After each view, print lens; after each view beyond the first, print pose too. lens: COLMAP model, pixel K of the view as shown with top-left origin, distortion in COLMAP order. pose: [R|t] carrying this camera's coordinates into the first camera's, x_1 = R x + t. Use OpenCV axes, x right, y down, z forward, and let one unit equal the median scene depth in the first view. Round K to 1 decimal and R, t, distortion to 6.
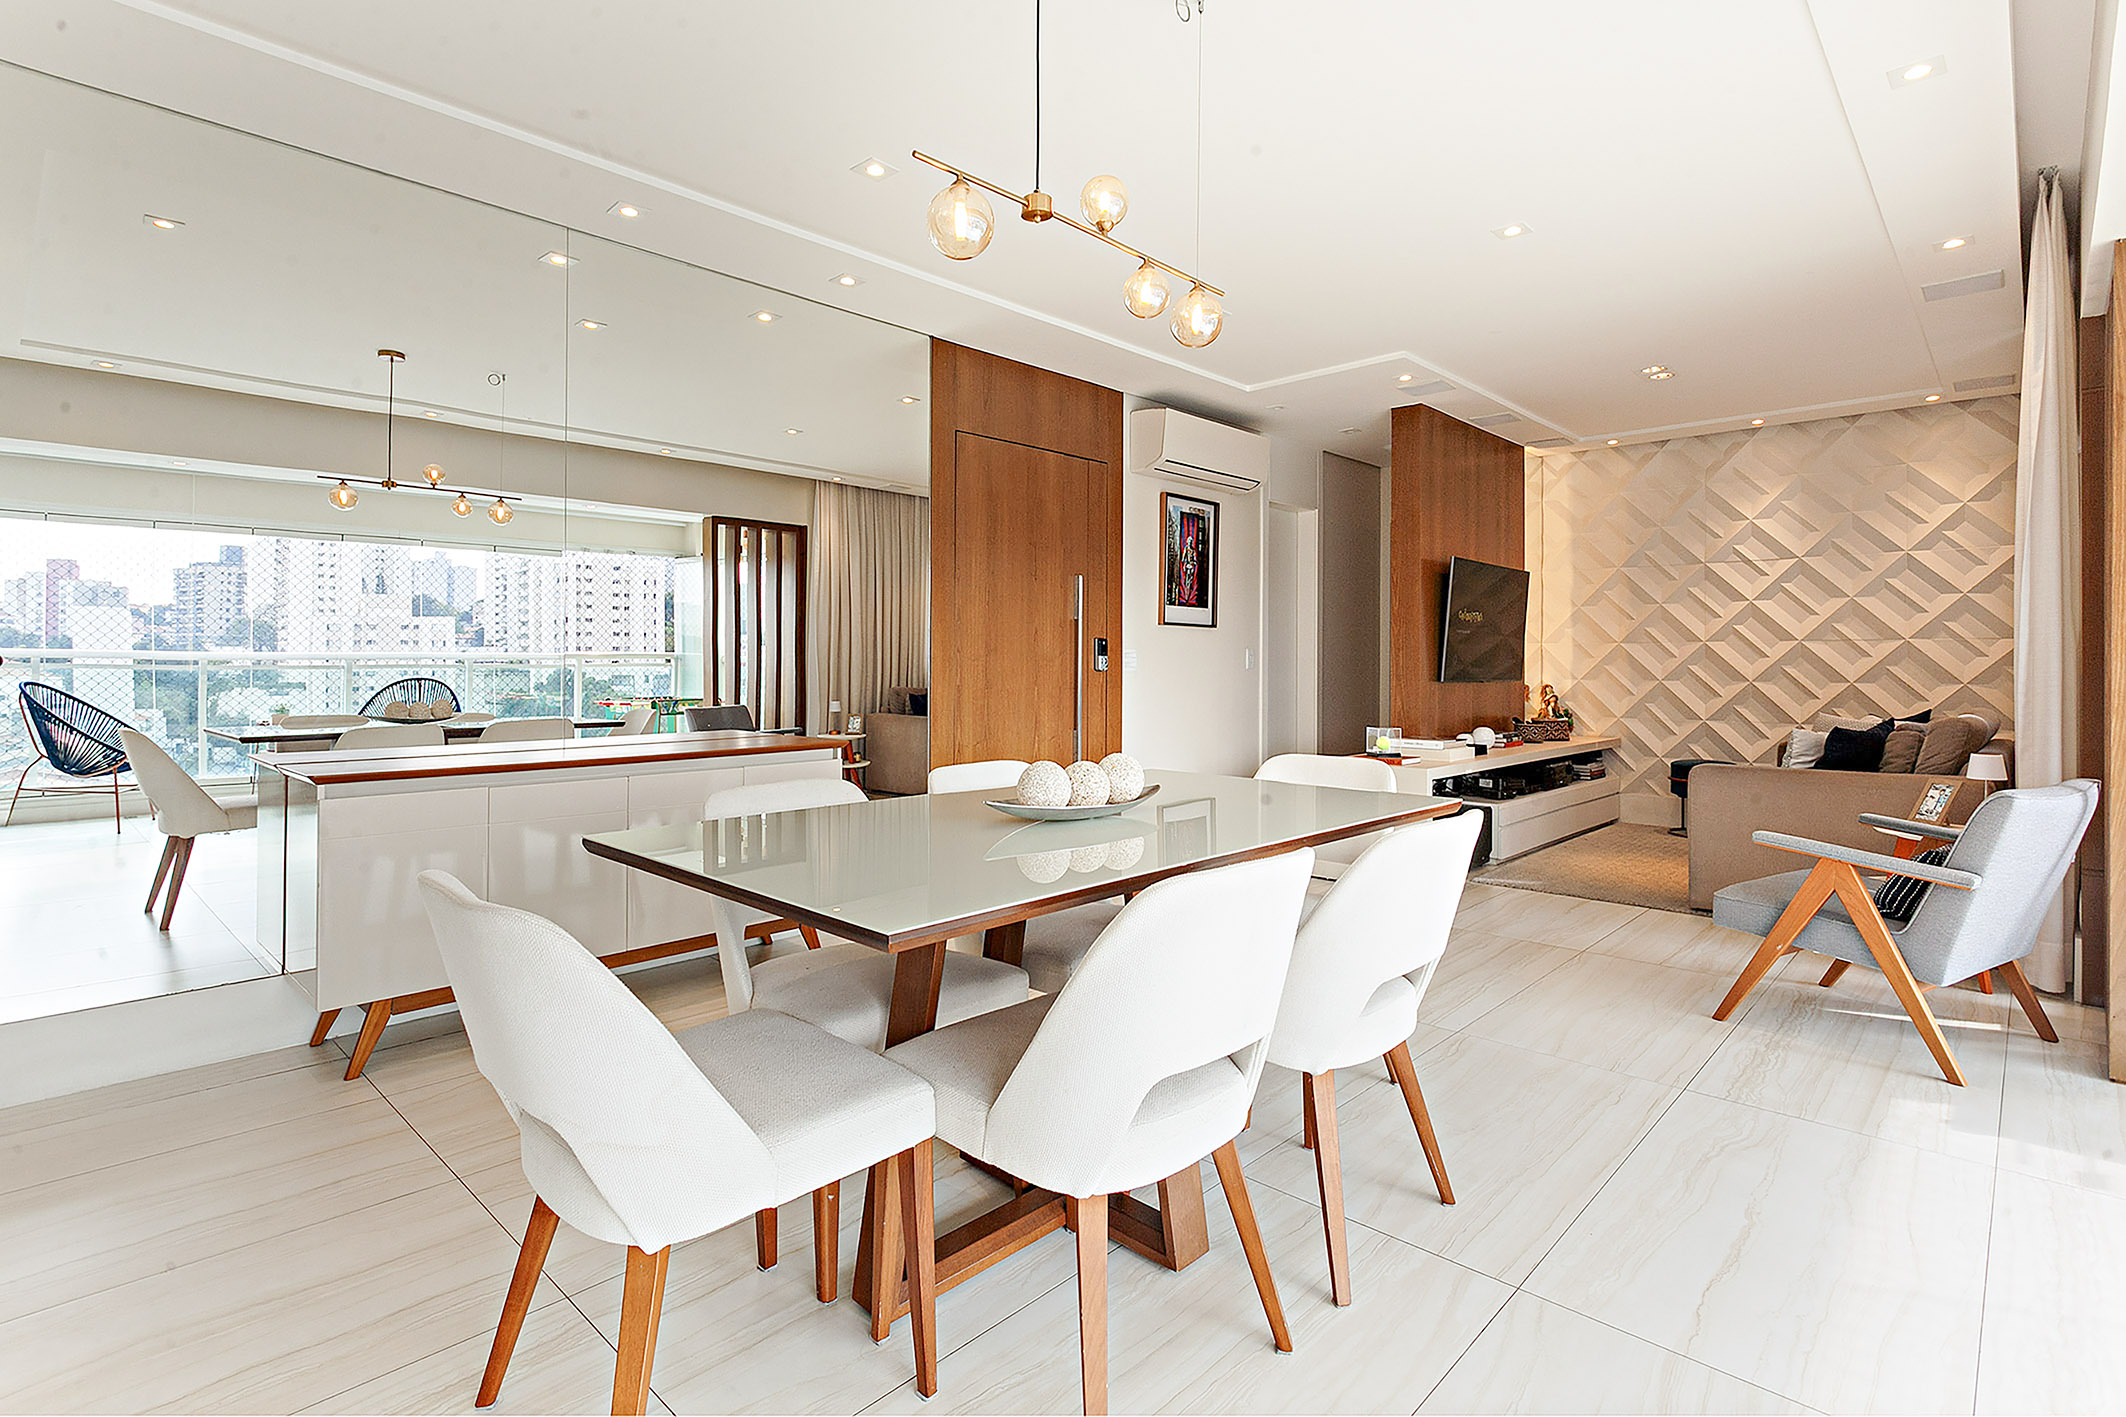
lens RADIAL K [[1051.8, 0, 1051.1], [0, 1051.8, 658.1], [0, 0, 1]] dist [0.002500, 0.002485]
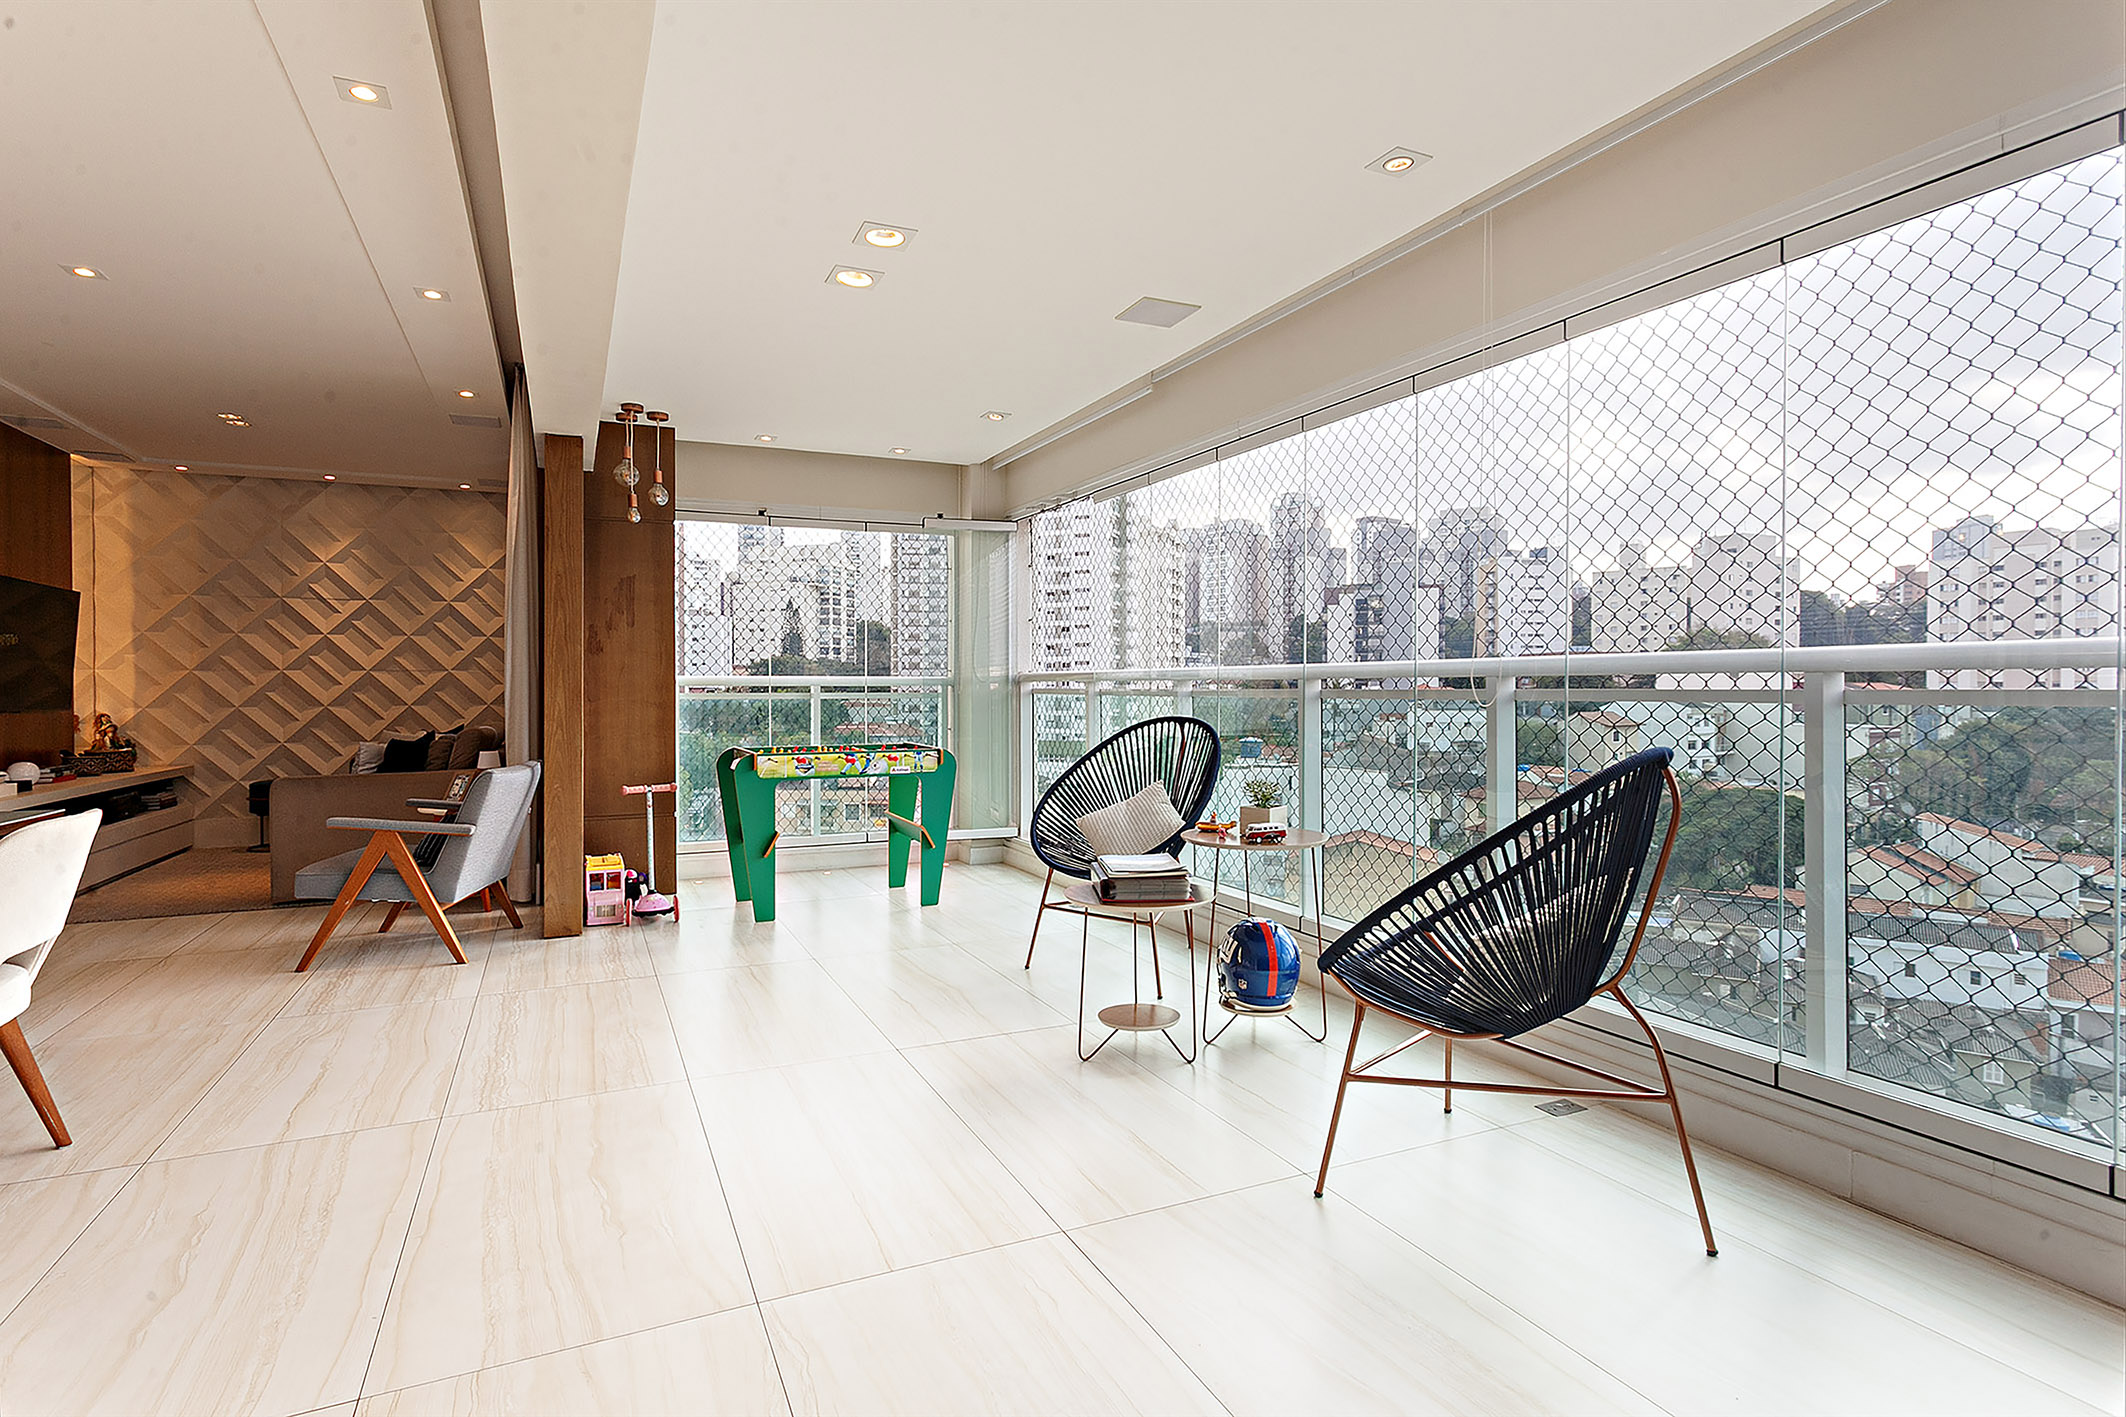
lens RADIAL K [[1051.8, 0, 1061.2], [0, 1051.8, 697.4], [0, 0, 1]] dist [0.002500, 0.002485]
pose [[0.367097, -0.010404, 0.930124, -0.096258], [0.000068, 0.999938, 0.011158, 0.000196], [-0.930183, -0.004033, 0.367075, -0.147200]]
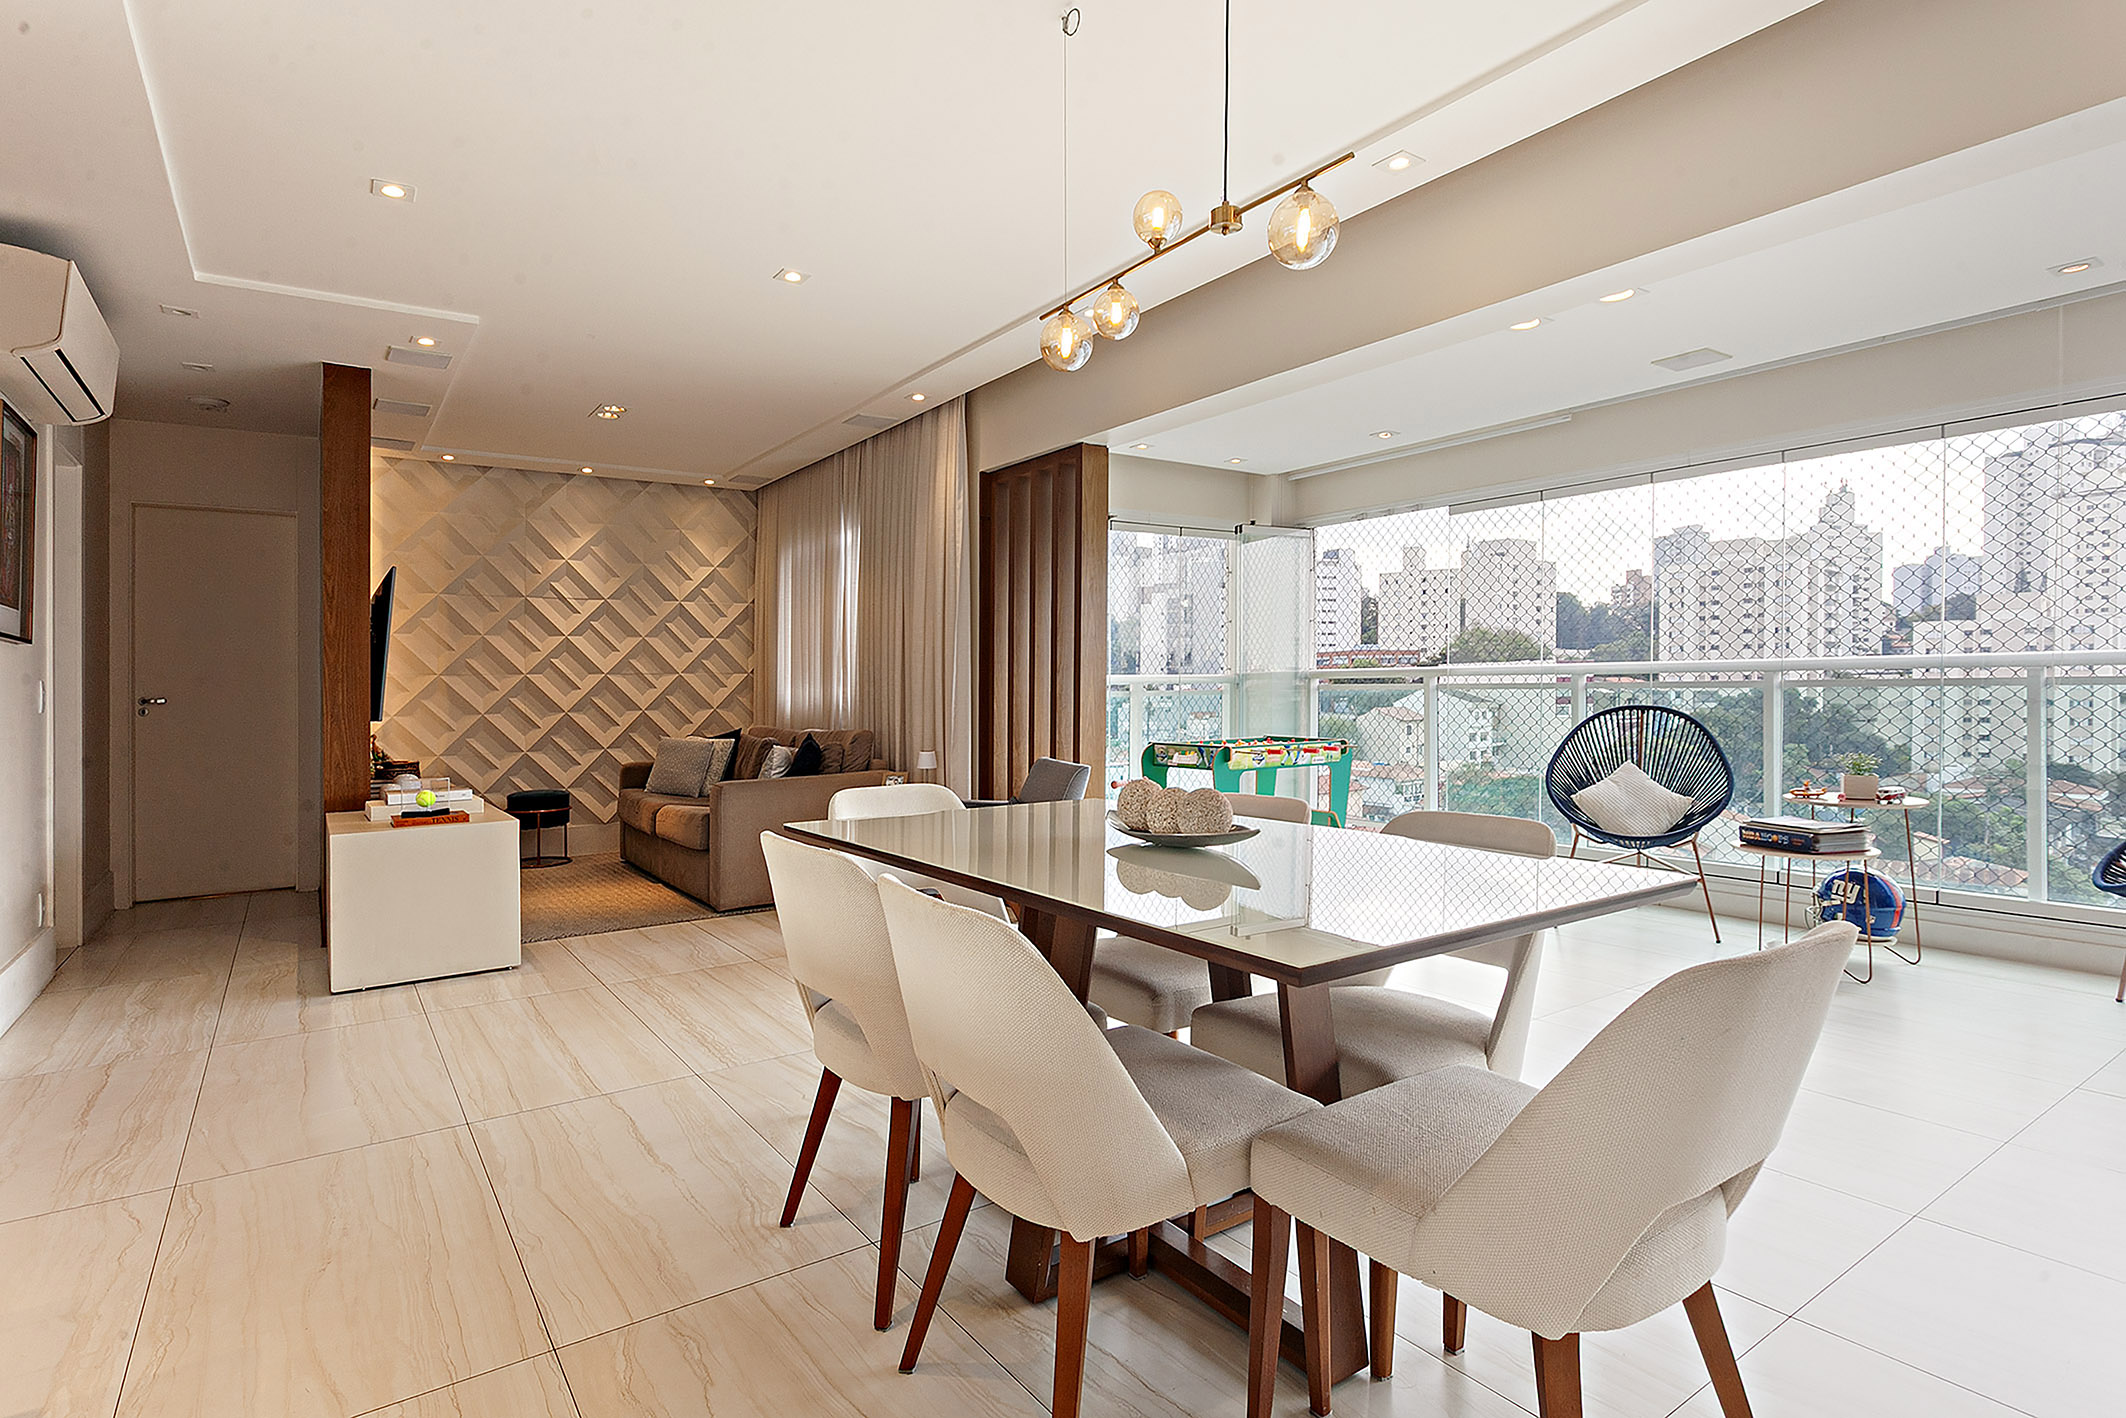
lens RADIAL K [[1080.4, 0, 1069.8], [0, 1080.4, 695.3], [0, 0, 1]] dist [0.003568, -0.000198]
pose [[0.193819, -0.010543, 0.980981, -0.309333], [0.010732, 0.999905, 0.008626, 0.001287], [-0.980979, 0.008856, 0.193914, 0.294961]]
